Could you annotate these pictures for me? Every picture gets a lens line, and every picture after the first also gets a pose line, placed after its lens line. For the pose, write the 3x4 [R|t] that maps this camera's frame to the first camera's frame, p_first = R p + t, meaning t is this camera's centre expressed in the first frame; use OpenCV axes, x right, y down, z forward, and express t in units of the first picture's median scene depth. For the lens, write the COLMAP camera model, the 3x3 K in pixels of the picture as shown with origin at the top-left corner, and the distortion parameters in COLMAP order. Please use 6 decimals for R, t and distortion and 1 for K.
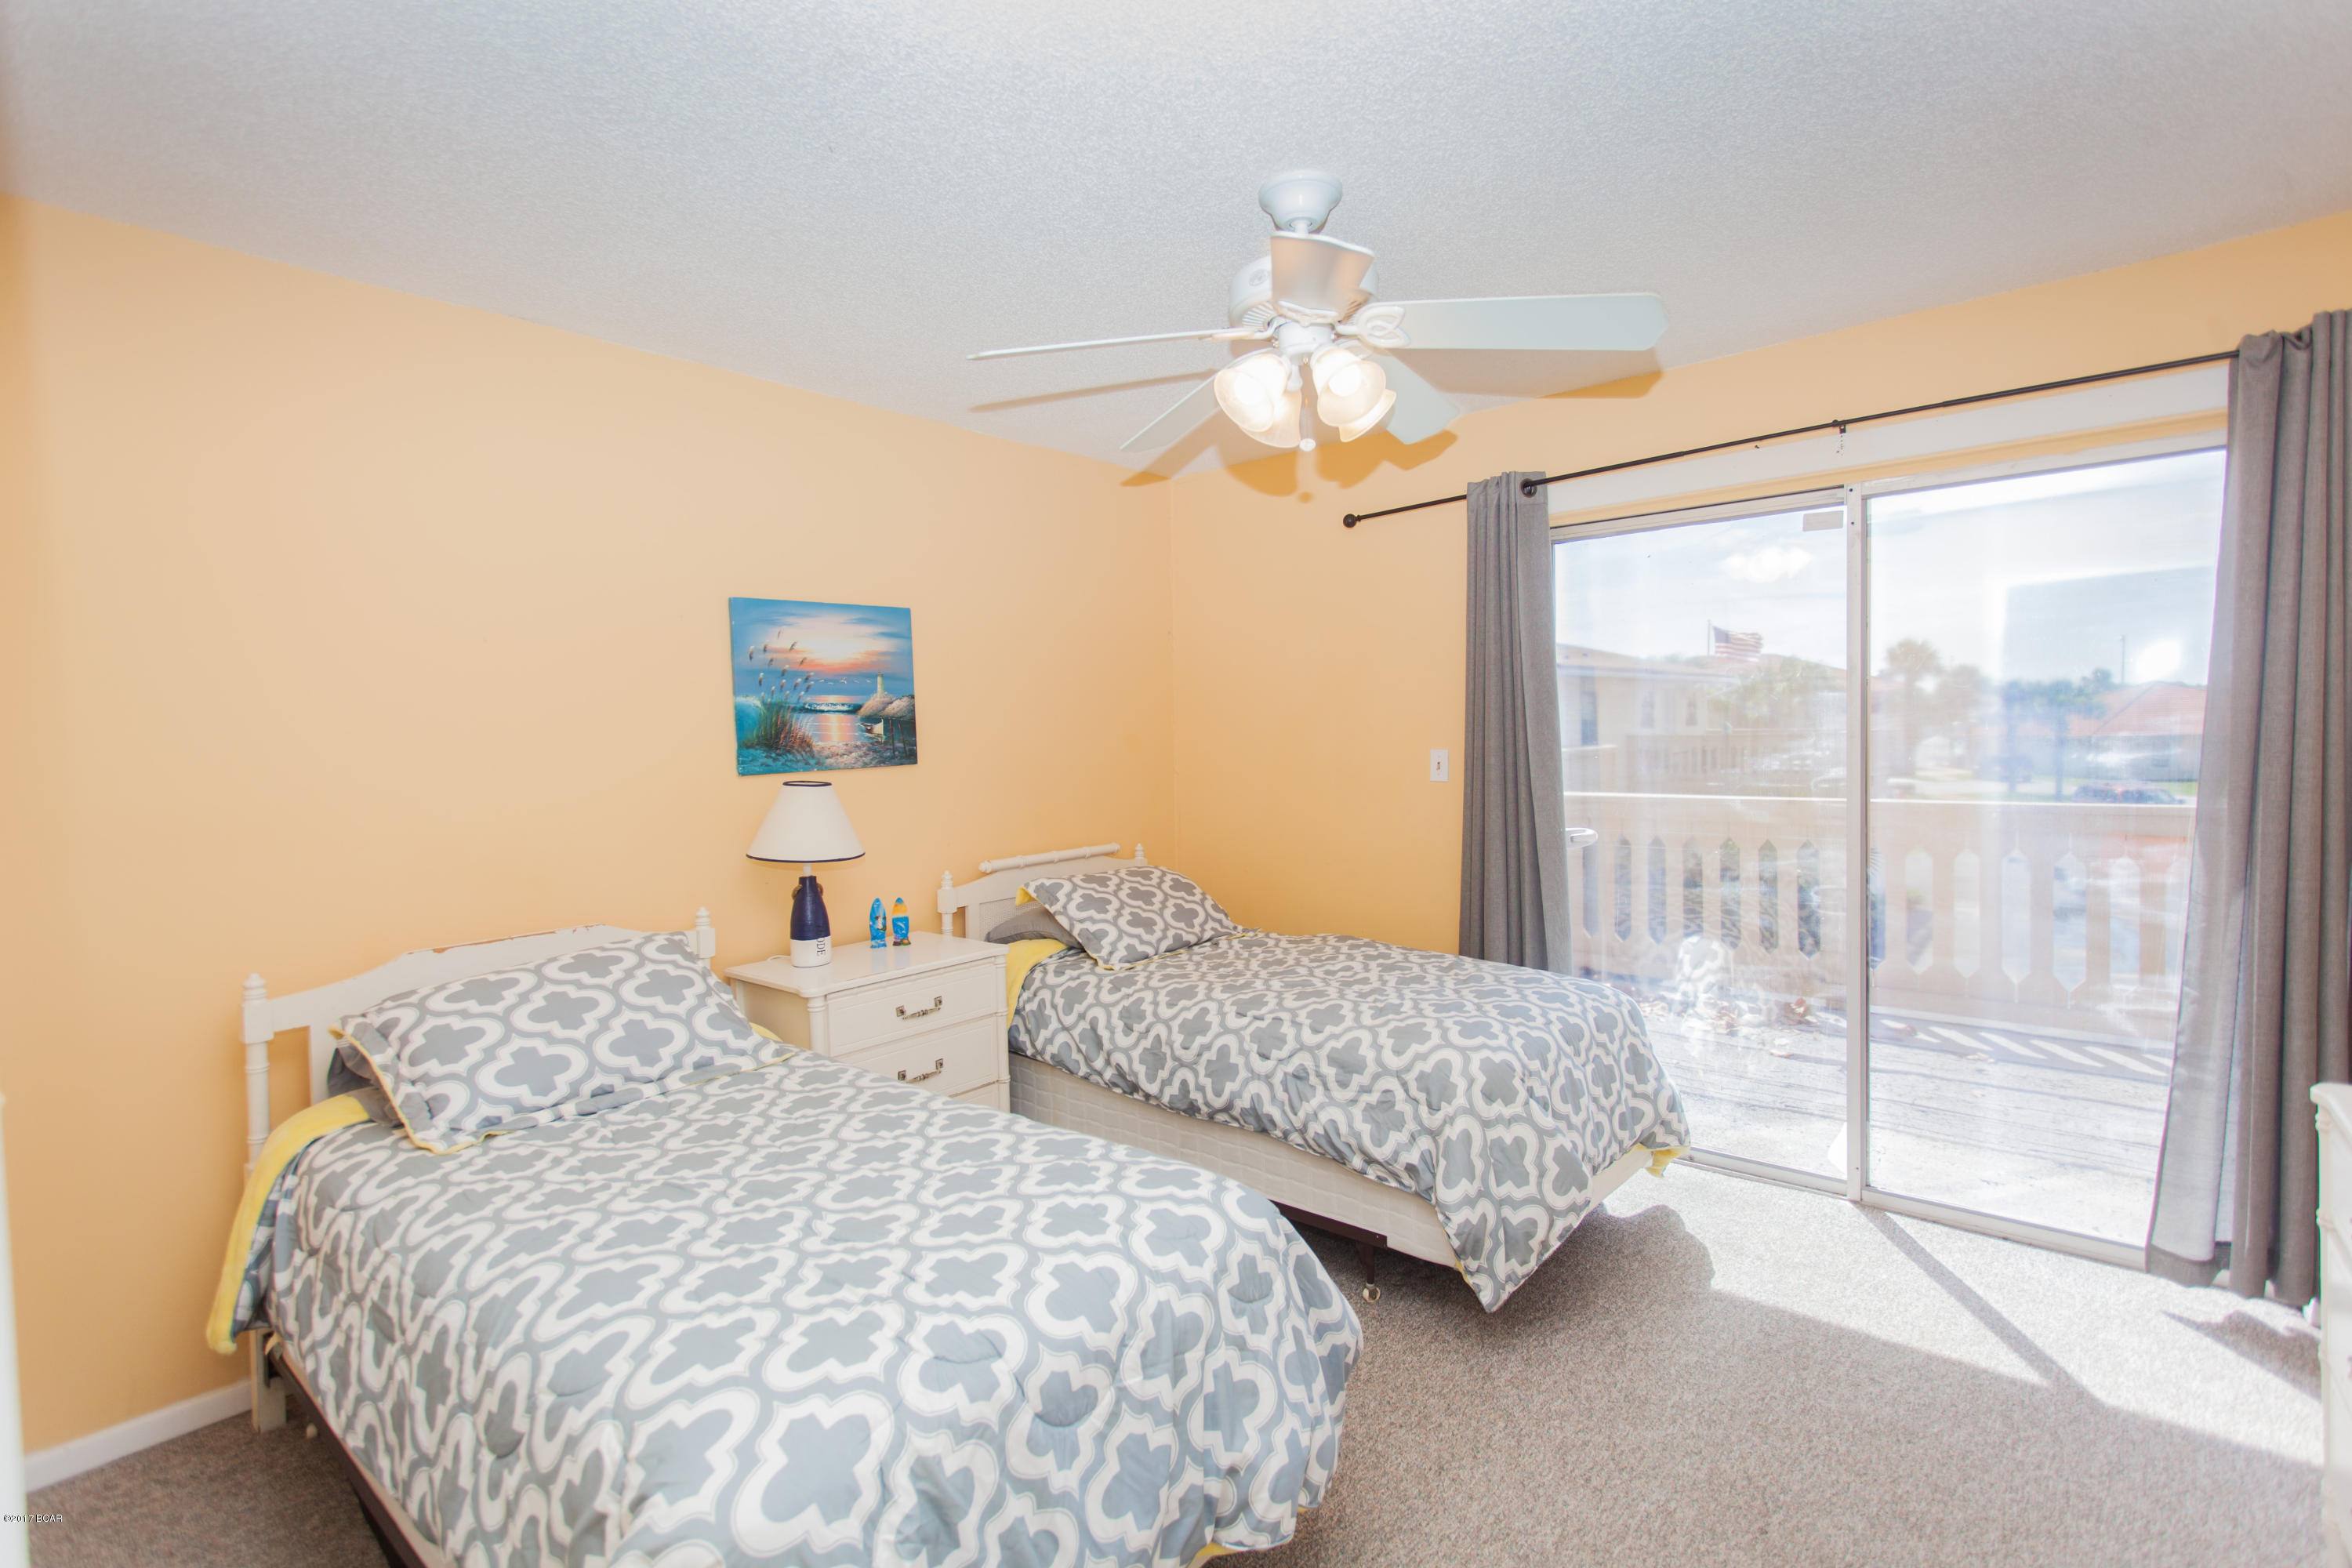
lens RADIAL K [[1101.8, 0, 1175.6], [0, 1101.8, 788.2], [0, 0, 1]] dist [-0.002669, -0.000037]
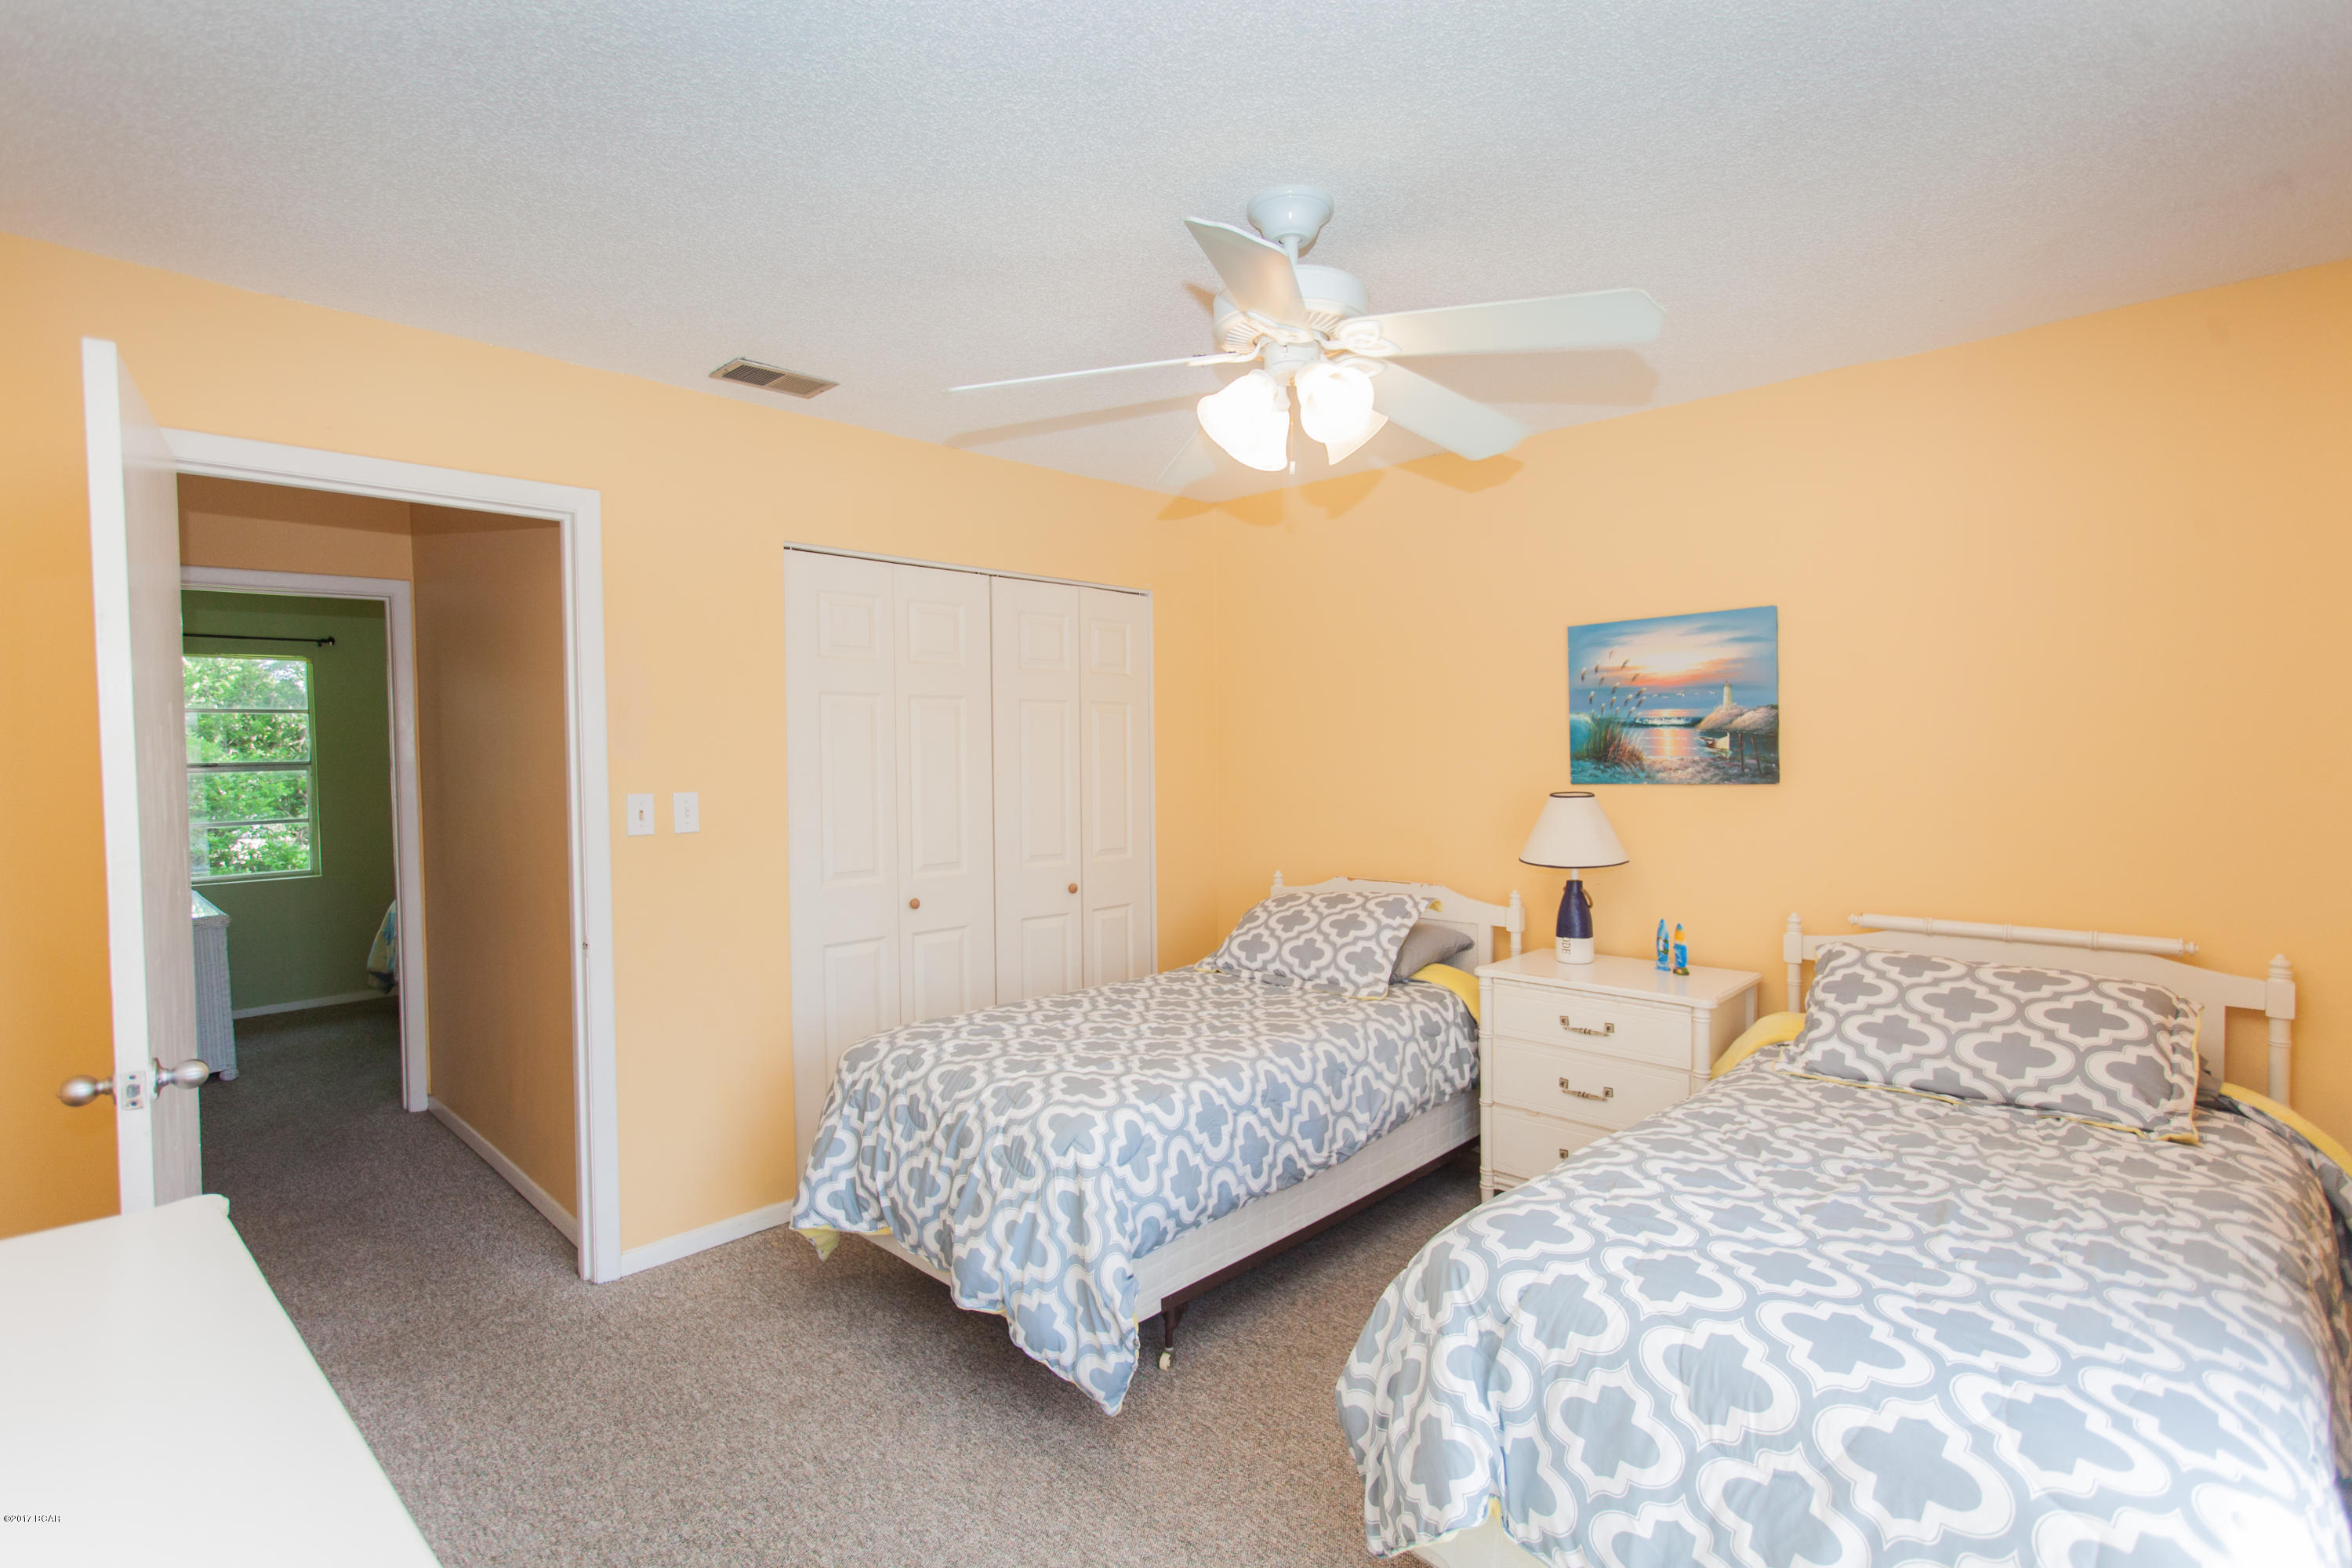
lens RADIAL K [[1101.8, 0, 1175.0], [0, 1101.8, 781.5], [0, 0, 1]] dist [-0.002669, -0.000037]
pose [[-0.051939, 0.054758, -0.997148, 0.715339], [-0.043662, 0.997416, 0.057047, -0.057590], [0.997695, 0.046501, -0.049414, 0.620587]]
